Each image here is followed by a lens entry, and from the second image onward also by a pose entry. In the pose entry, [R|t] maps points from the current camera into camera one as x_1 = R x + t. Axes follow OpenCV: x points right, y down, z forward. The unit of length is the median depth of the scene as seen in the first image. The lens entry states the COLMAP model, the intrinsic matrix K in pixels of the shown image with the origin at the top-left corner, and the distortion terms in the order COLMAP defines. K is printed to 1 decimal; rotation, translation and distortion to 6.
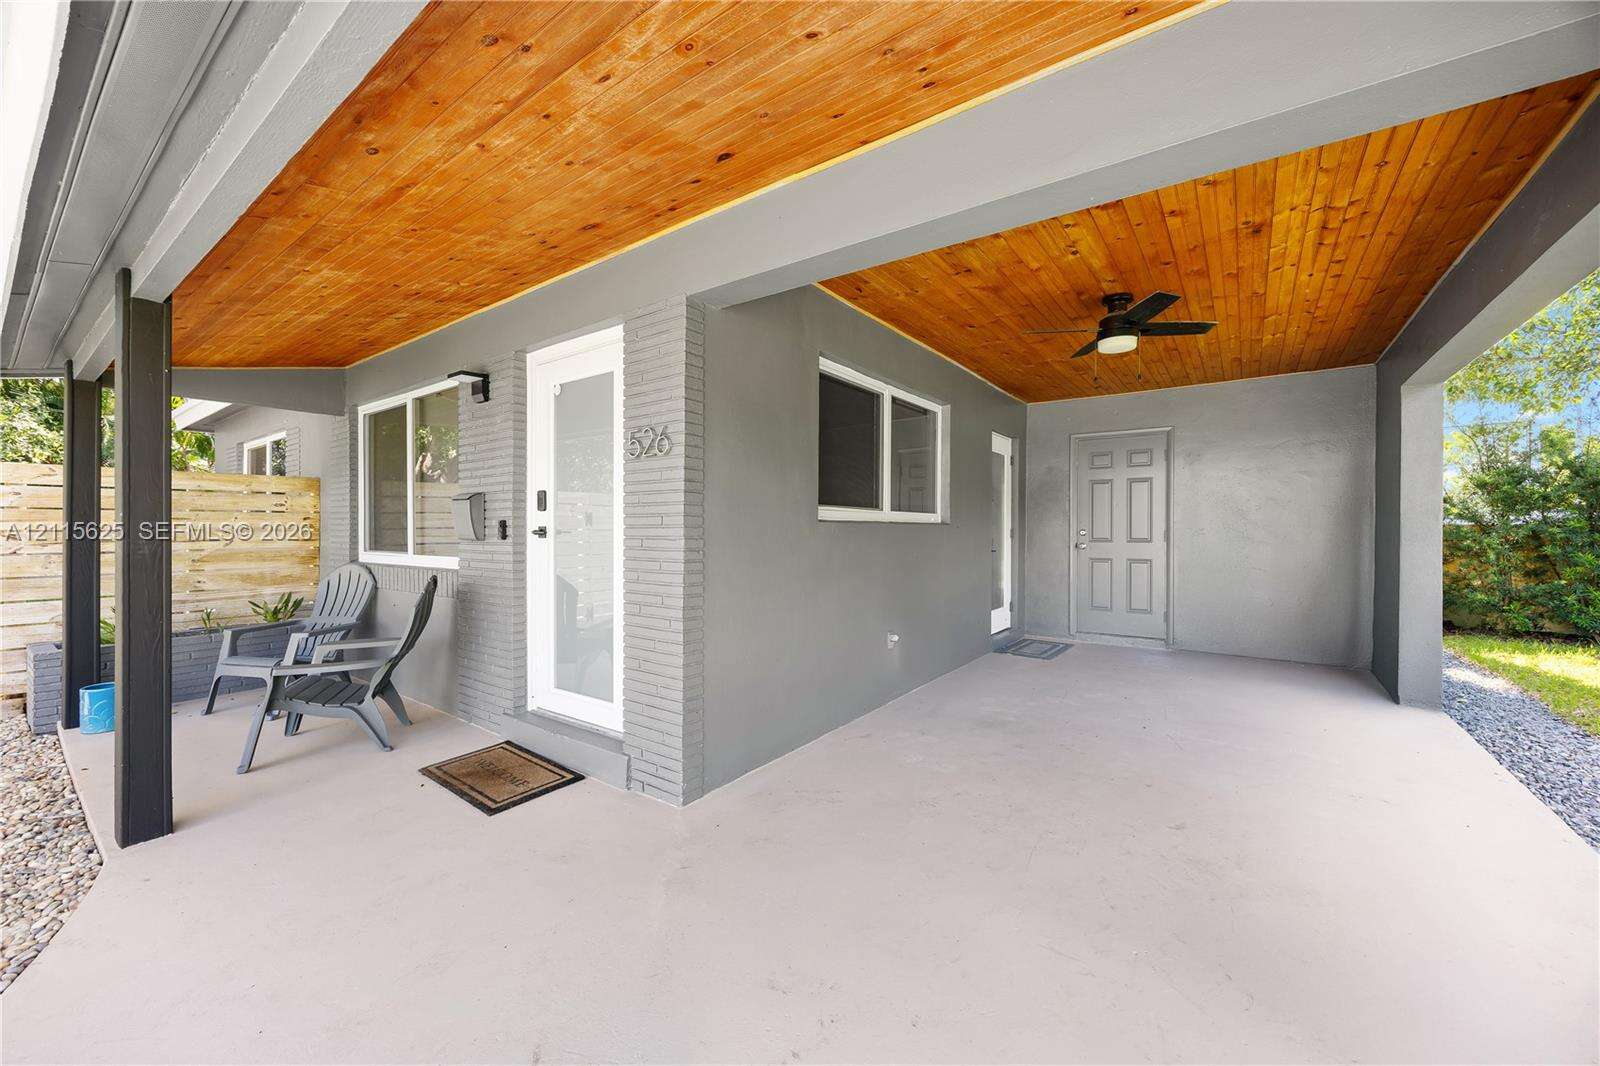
lens RADIAL K [[610.8, 0, 817.3], [0, 610.8, 520.6], [0, 0, 1]] dist [-0.000176, -0.000009]
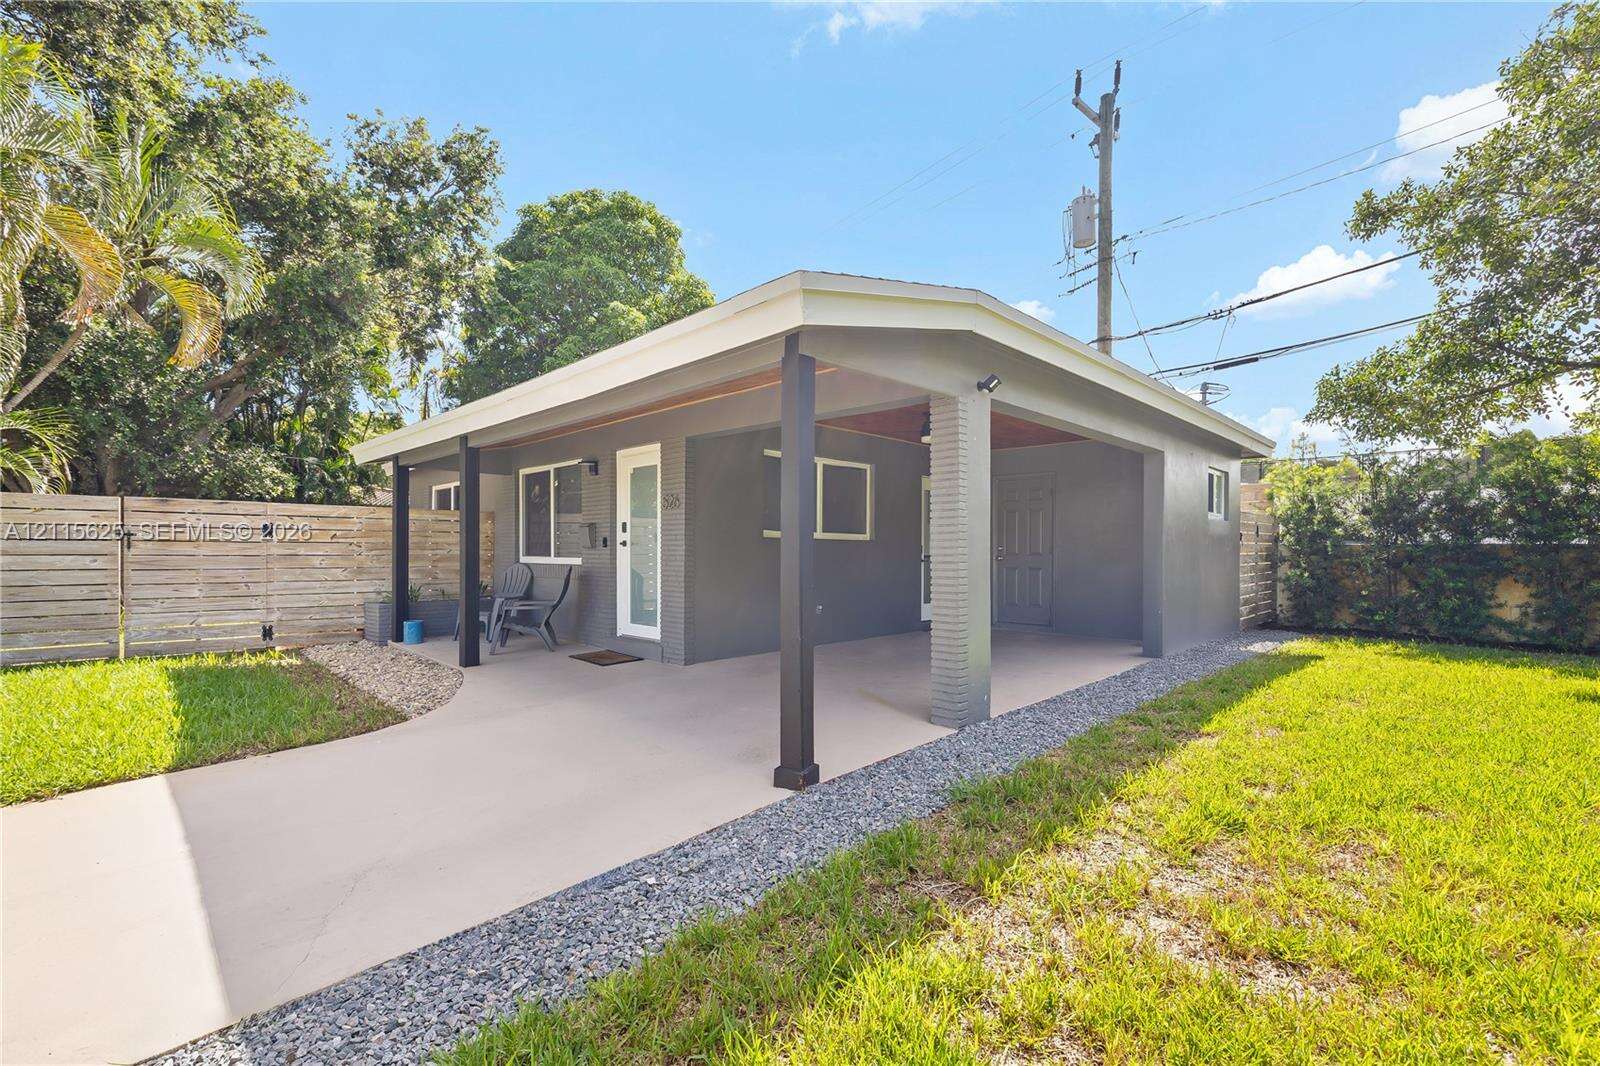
lens RADIAL K [[680.5, 0, 798.6], [0, 680.5, 546.6], [0, 0, 1]] dist [-0.002161, -0.000093]
pose [[0.985993, 0.003711, -0.166745, 0.437098], [-0.002409, 0.999965, 0.008013, 0.009258], [0.166769, -0.007499, 0.985967, -0.993987]]
